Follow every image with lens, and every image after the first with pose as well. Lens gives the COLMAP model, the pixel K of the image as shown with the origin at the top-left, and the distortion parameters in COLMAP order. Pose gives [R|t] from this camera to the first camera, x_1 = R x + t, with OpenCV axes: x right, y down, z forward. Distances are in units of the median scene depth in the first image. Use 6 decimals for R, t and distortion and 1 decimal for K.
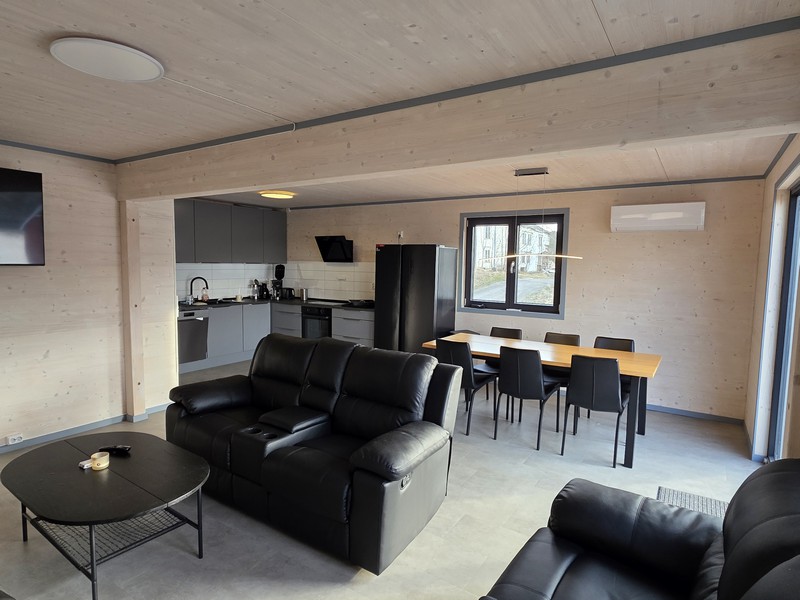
lens RADIAL K [[463.7, 0, 398.5], [0, 463.7, 300.9], [0, 0, 1]] dist [0.001725, 0.000251]
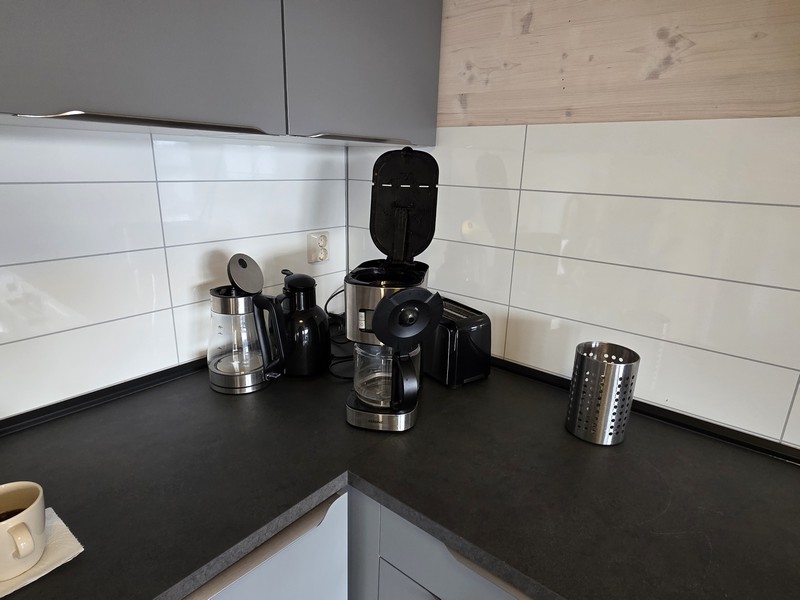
lens RADIAL K [[463.7, 0, 398.3], [0, 463.7, 299.0], [0, 0, 1]] dist [0.001725, 0.000251]
pose [[0.993792, 0.042169, -0.102950, -0.253394], [-0.020189, 0.978373, 0.205862, -0.065688], [0.109405, -0.202506, 0.973151, 0.897131]]
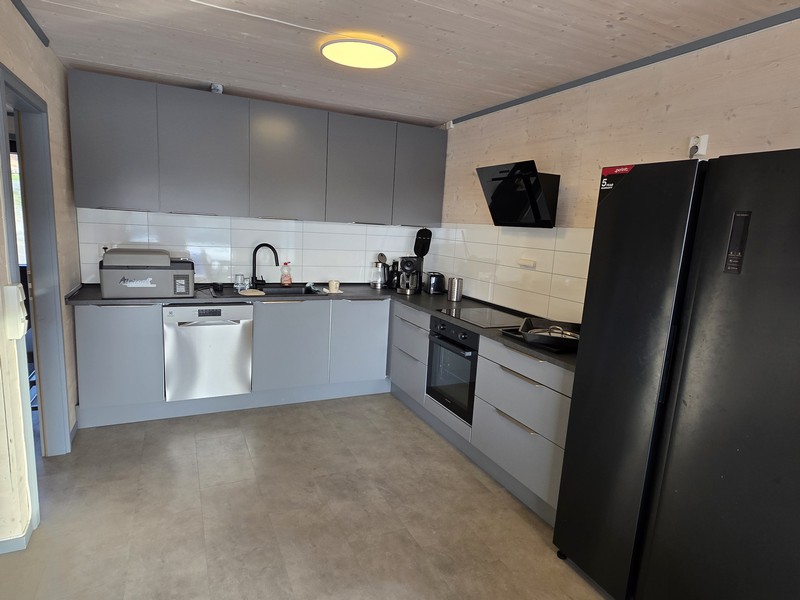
lens RADIAL K [[463.7, 0, 401.2], [0, 463.7, 305.6], [0, 0, 1]] dist [0.001725, 0.000251]
pose [[0.858236, 0.119758, -0.499088, 0.001980], [-0.083495, 0.992021, 0.094462, -0.039890], [0.506419, -0.039399, 0.861387, 0.543173]]
